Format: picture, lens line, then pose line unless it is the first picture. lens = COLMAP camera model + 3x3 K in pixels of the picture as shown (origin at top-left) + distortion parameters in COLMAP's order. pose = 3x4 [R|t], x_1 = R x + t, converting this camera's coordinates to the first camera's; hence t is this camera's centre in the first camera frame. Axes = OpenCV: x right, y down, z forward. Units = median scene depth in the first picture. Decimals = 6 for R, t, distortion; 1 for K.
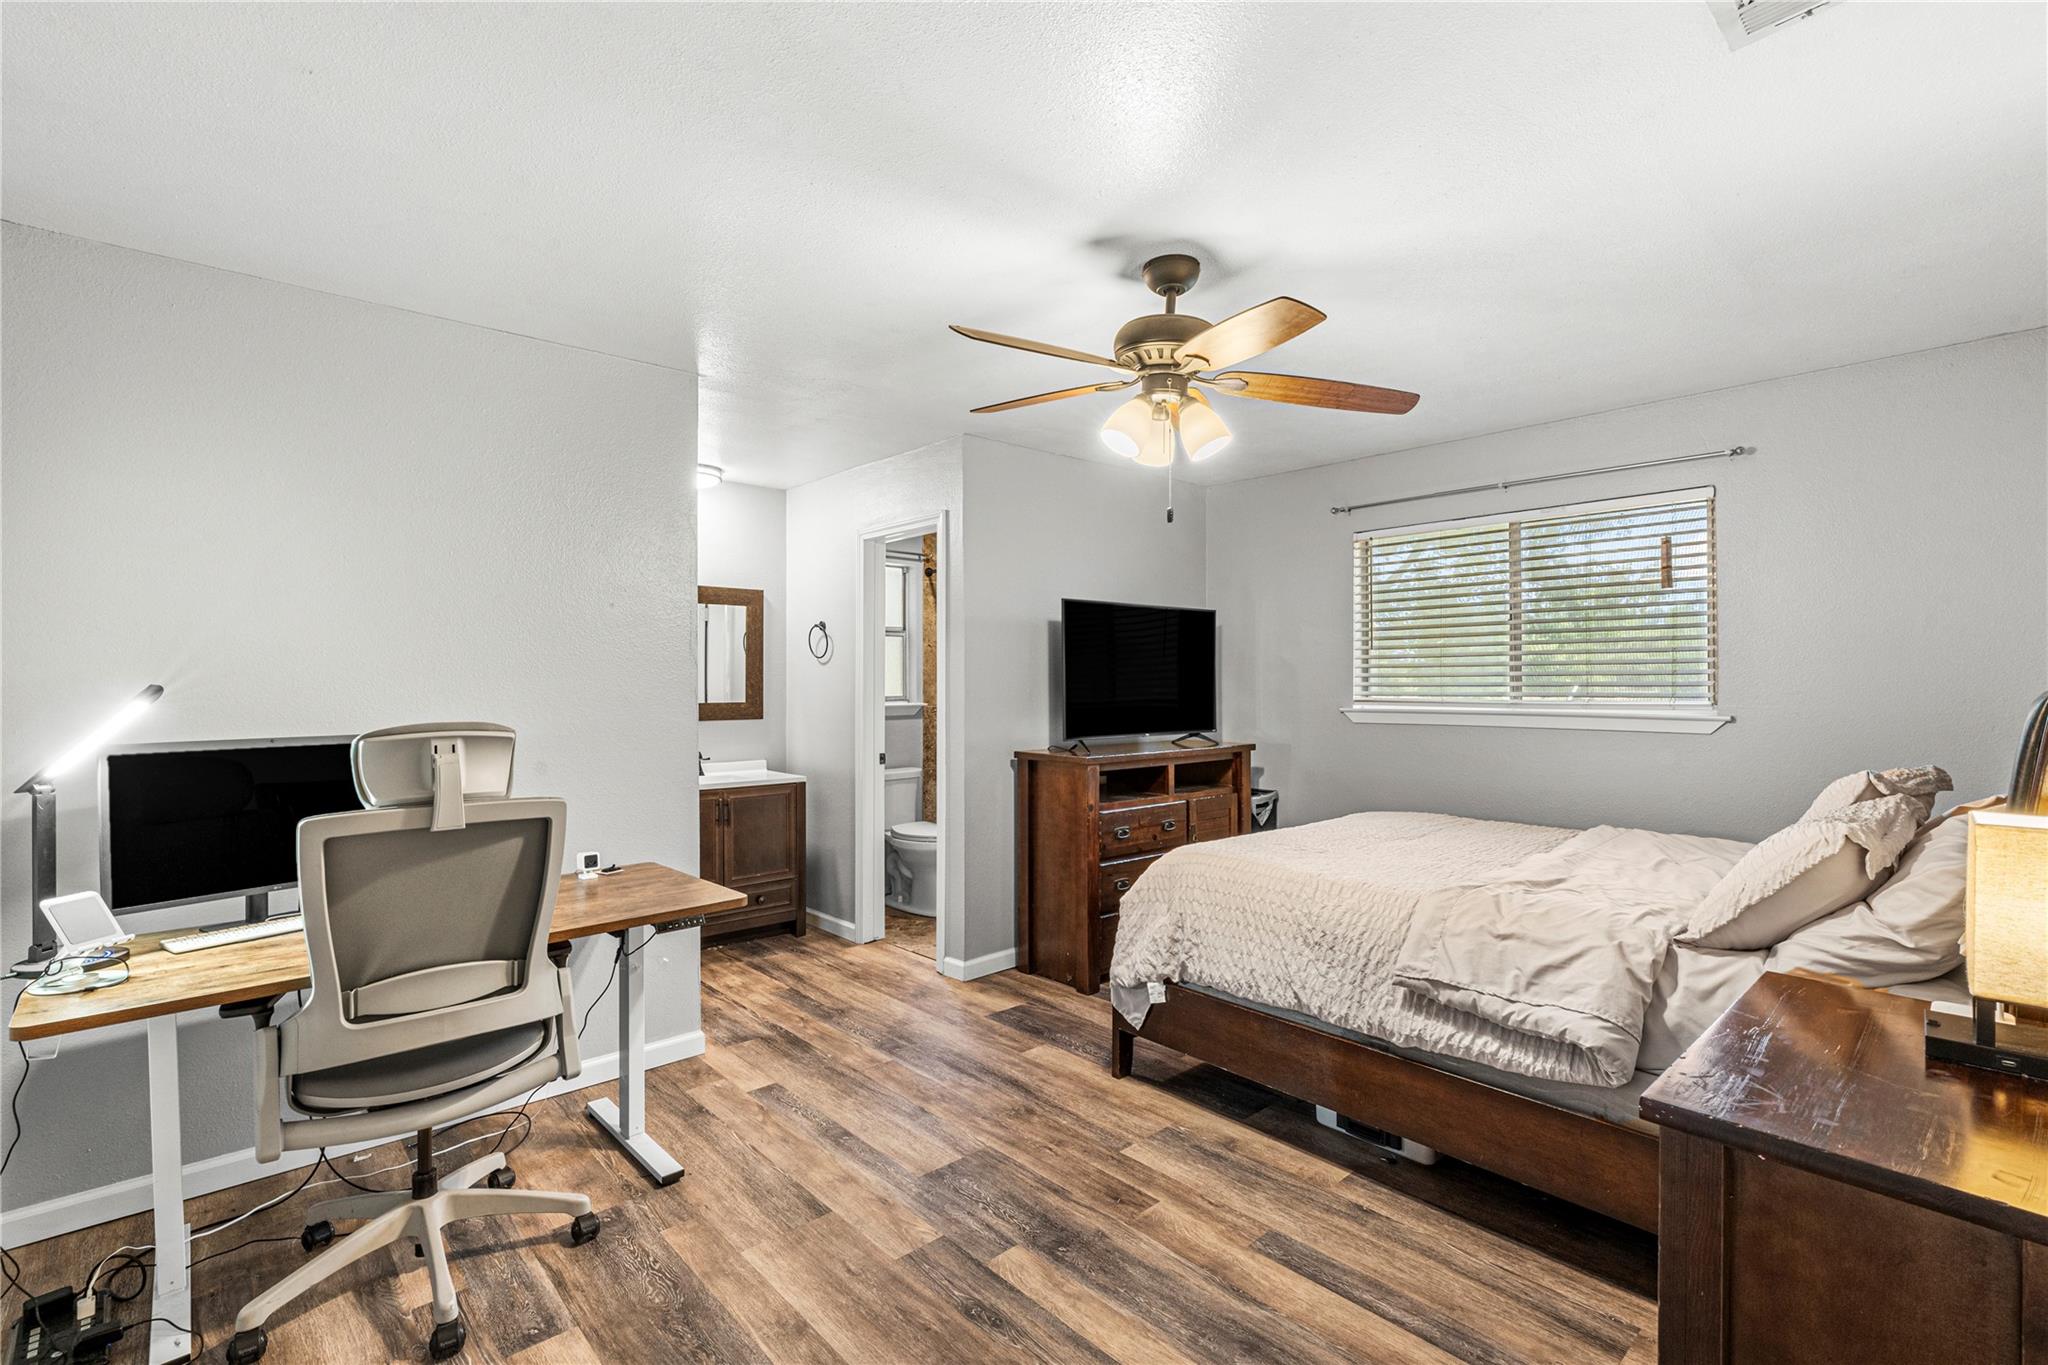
lens RADIAL K [[936.7, 0, 1025.3], [0, 936.7, 677.2], [0, 0, 1]] dist [-0.002415, -0.000260]
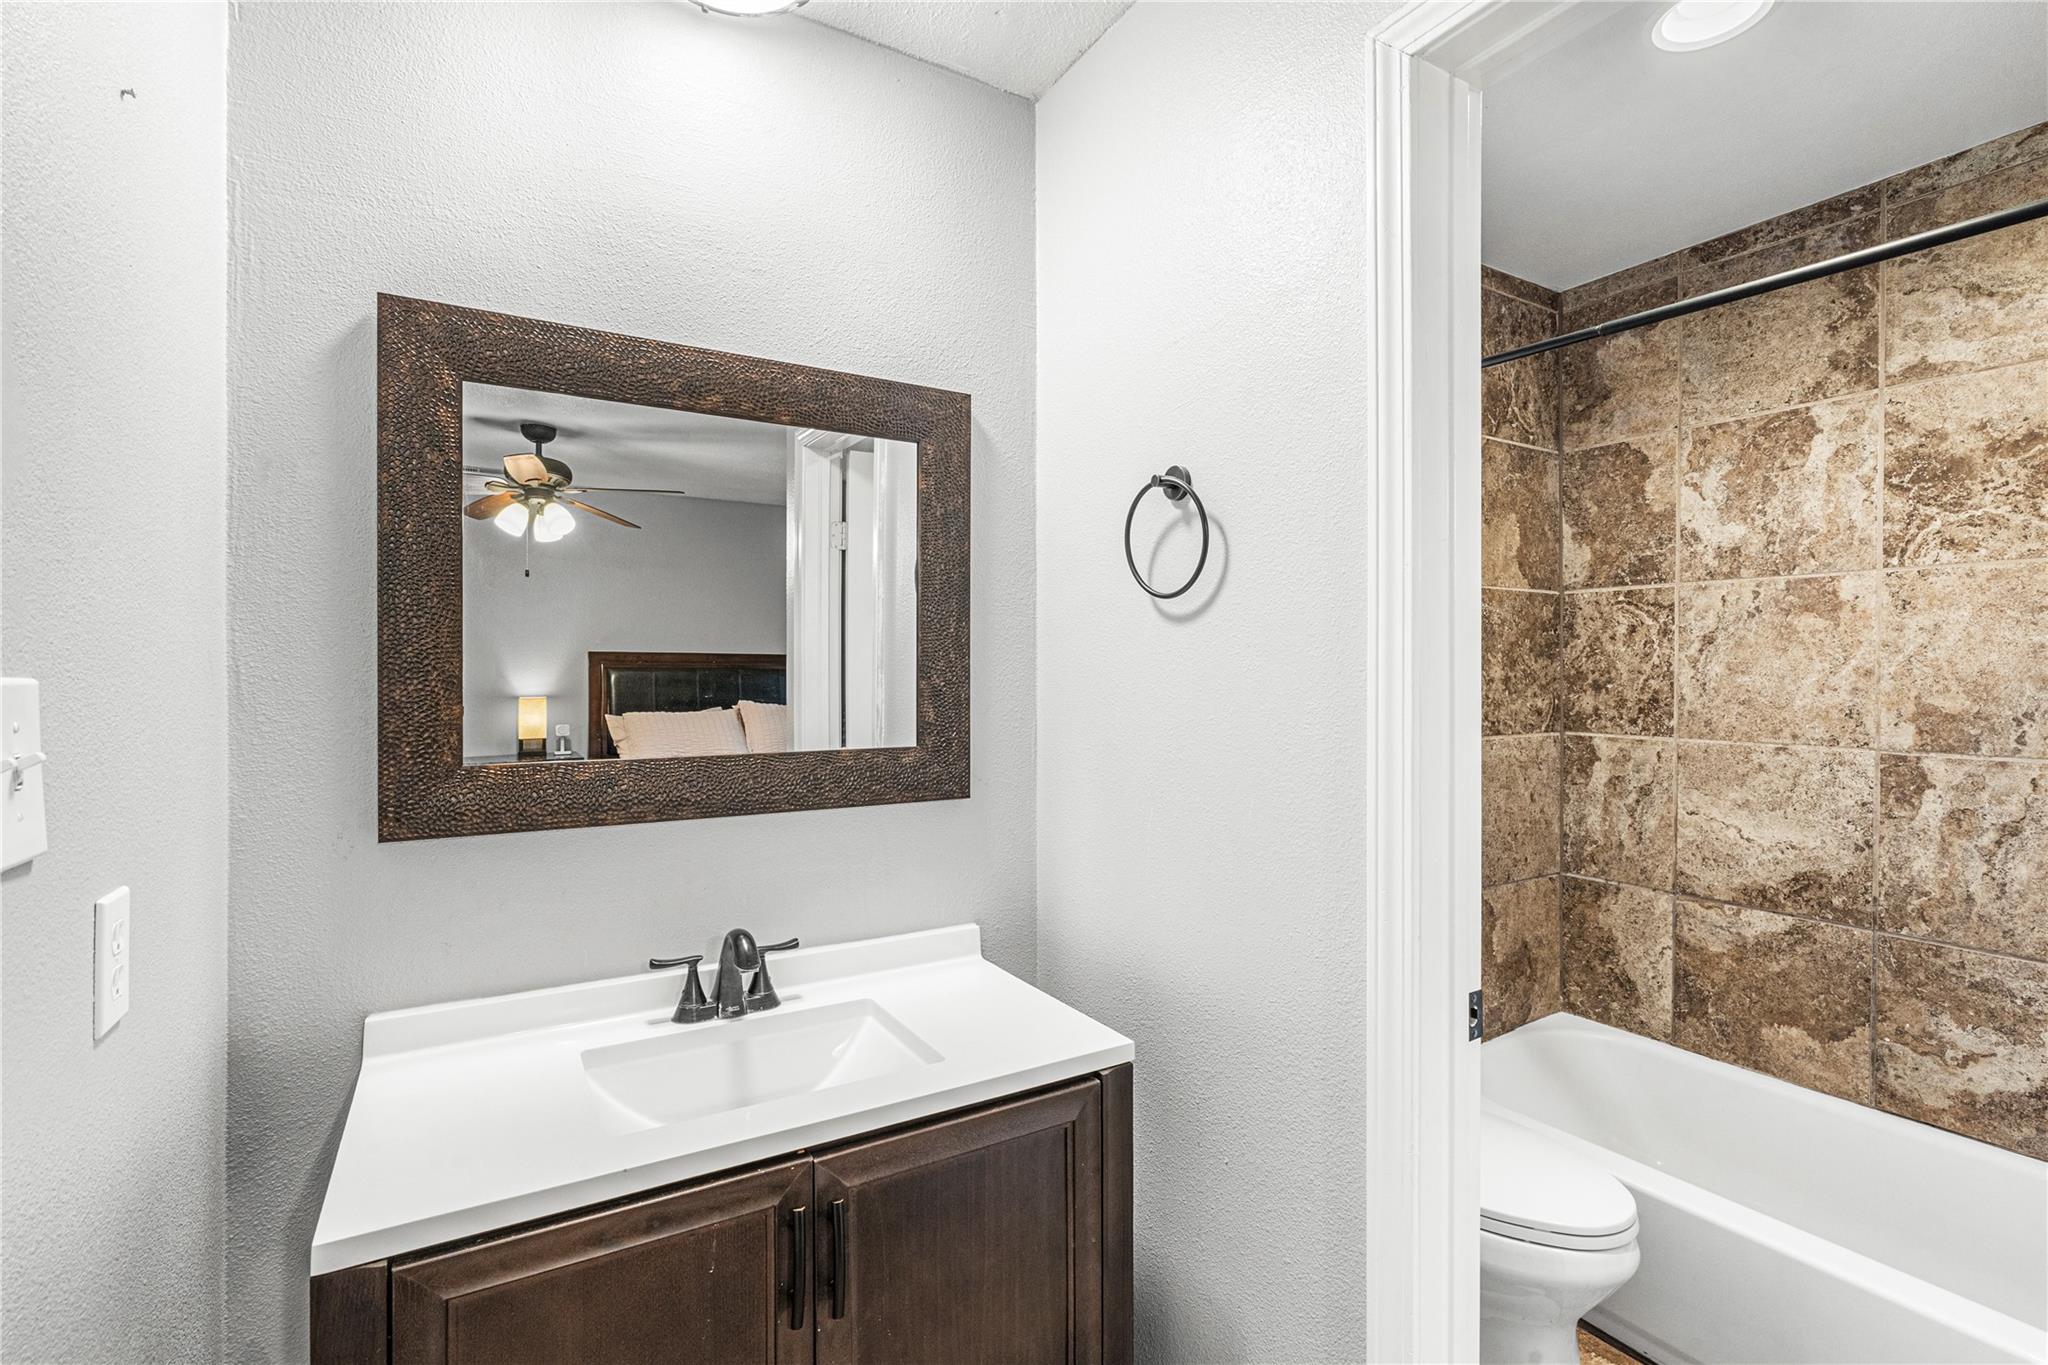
lens RADIAL K [[936.7, 0, 1020.4], [0, 936.7, 686.5], [0, 0, 1]] dist [-0.002415, -0.000260]
pose [[0.982992, -0.005543, -0.183566, -0.206014], [0.004984, 0.999981, -0.003510, 0.006566], [0.183582, 0.002535, 0.983001, 0.695223]]
